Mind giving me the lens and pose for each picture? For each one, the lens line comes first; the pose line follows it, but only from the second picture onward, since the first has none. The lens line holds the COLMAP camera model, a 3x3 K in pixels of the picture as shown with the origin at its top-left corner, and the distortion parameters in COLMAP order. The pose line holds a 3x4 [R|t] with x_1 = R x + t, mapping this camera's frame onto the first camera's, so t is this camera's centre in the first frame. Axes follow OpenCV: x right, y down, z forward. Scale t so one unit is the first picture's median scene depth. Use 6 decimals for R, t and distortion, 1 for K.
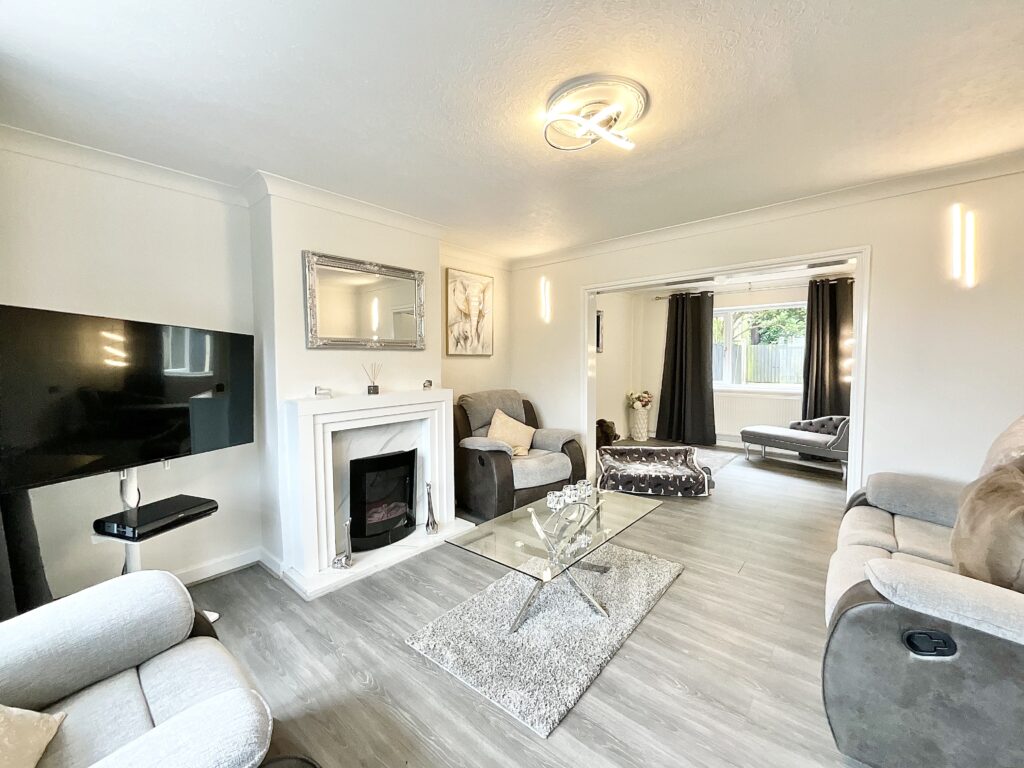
lens RADIAL K [[416.5, 0, 512.3], [0, 416.5, 381.0], [0, 0, 1]] dist [0.000257, 0.001397]
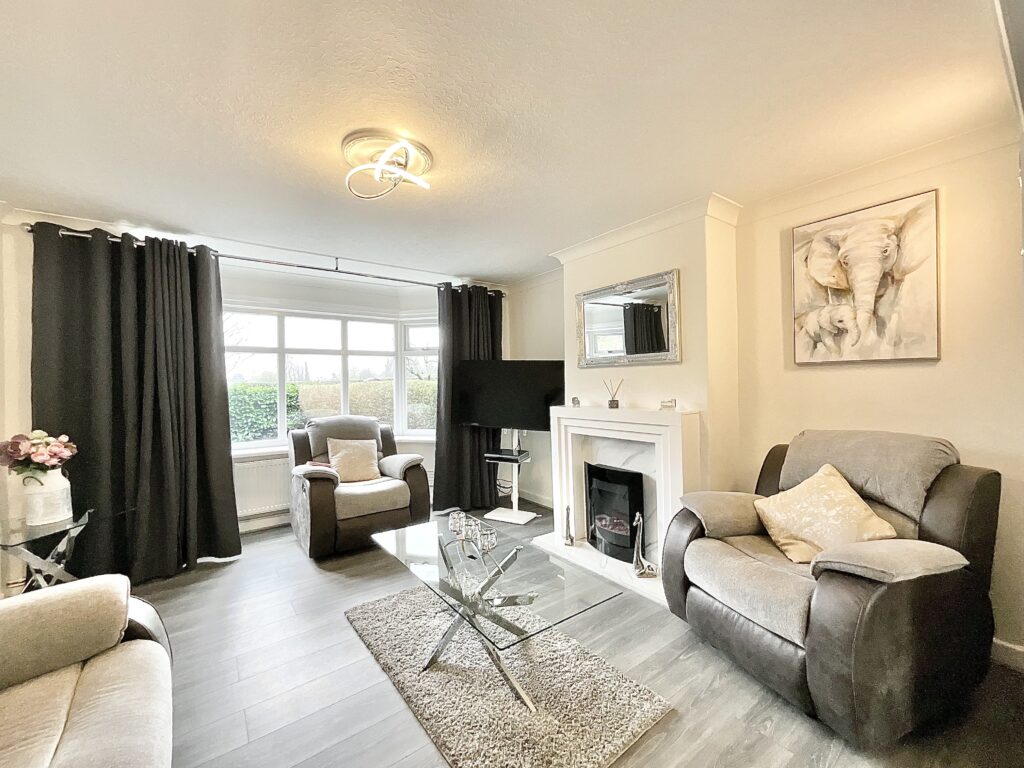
lens RADIAL K [[416.5, 0, 511.9], [0, 416.5, 382.2], [0, 0, 1]] dist [0.000257, 0.001397]
pose [[-0.214456, 0.002547, -0.976730, 0.542564], [-0.035667, 0.999309, 0.010437, -0.025896], [0.976082, 0.037075, -0.214217, 0.701111]]
